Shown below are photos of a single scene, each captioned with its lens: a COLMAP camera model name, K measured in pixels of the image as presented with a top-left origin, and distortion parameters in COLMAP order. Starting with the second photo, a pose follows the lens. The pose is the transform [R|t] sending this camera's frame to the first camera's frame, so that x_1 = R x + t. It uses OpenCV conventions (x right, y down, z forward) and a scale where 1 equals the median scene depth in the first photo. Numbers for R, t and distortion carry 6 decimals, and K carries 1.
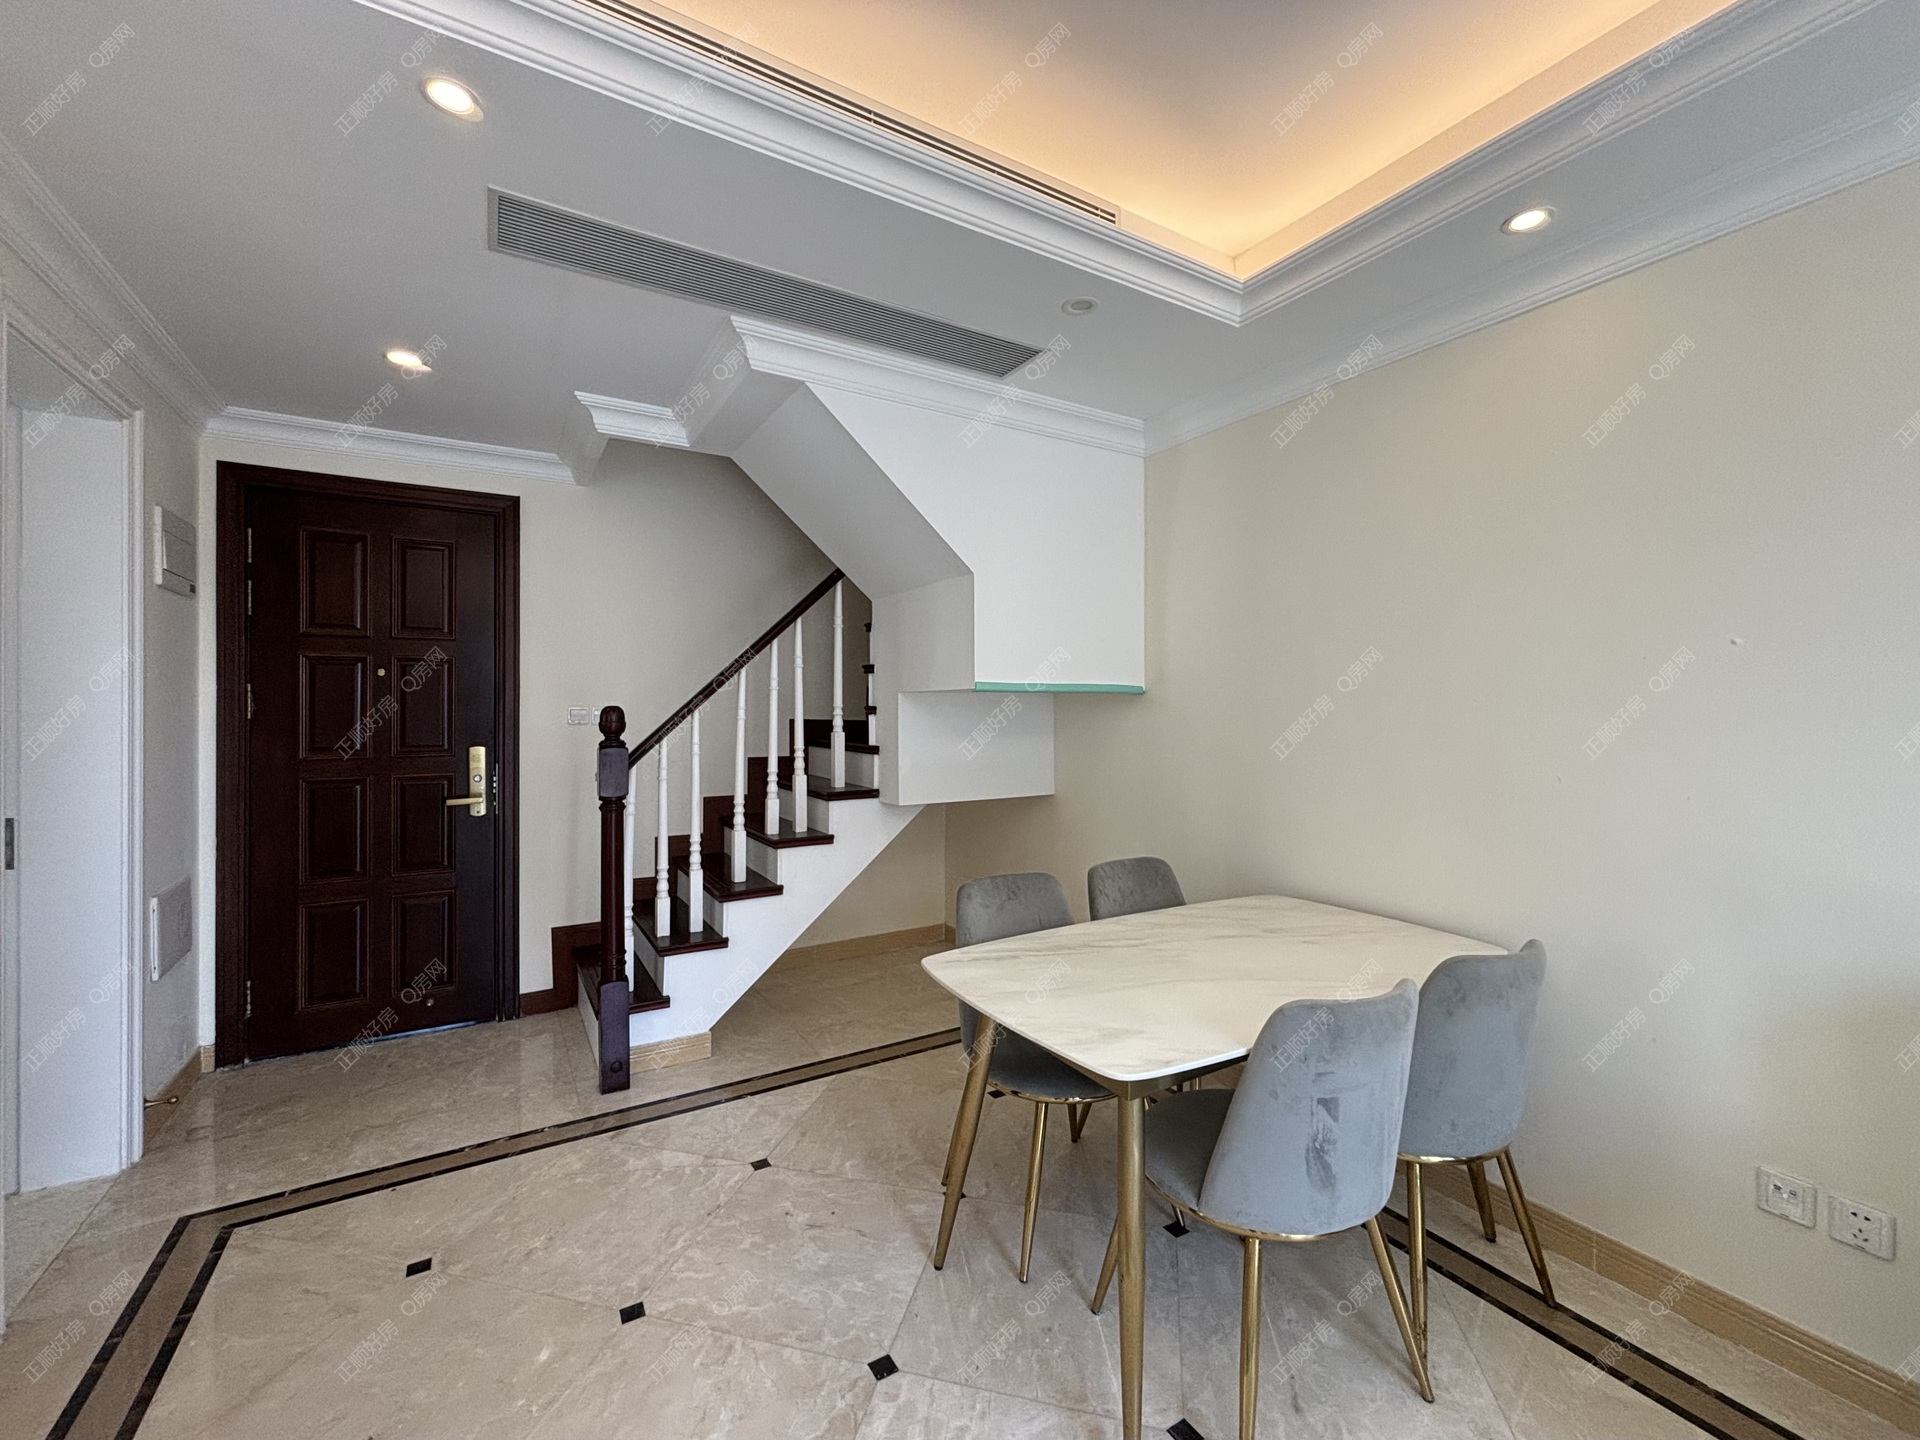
lens RADIAL K [[770.3, 0, 953.8], [0, 770.3, 704.6], [0, 0, 1]] dist [-0.006024, 0.000180]
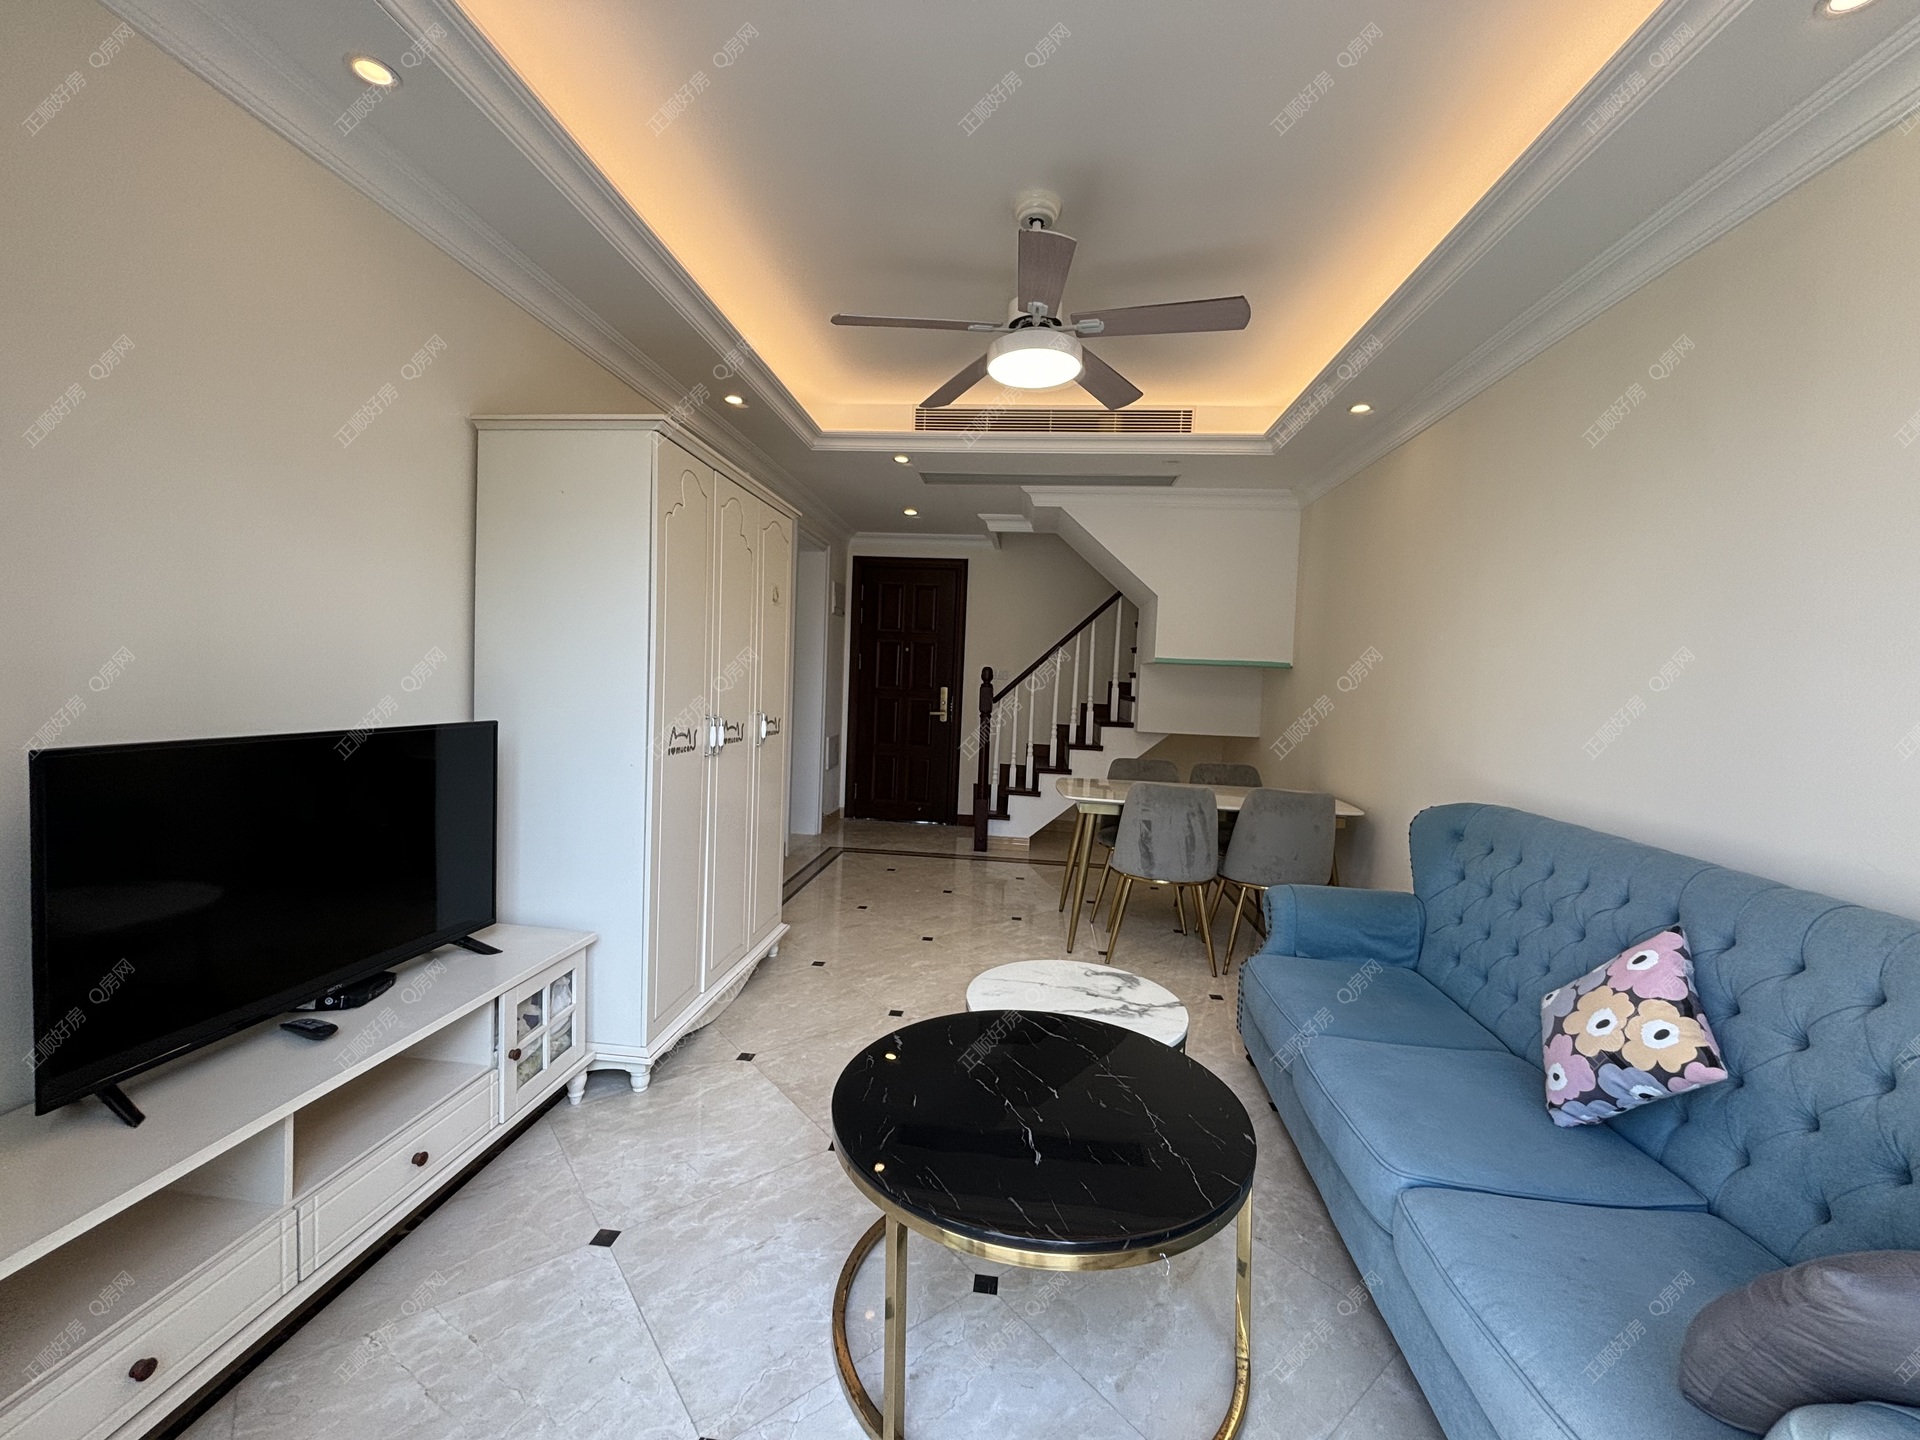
lens RADIAL K [[770.3, 0, 961.7], [0, 770.3, 726.3], [0, 0, 1]] dist [-0.006024, 0.000180]
pose [[0.797382, 0.070449, -0.599349, 0.662636], [-0.039711, 0.997135, 0.064374, 0.027496], [0.602167, -0.027531, 0.797895, -0.610348]]
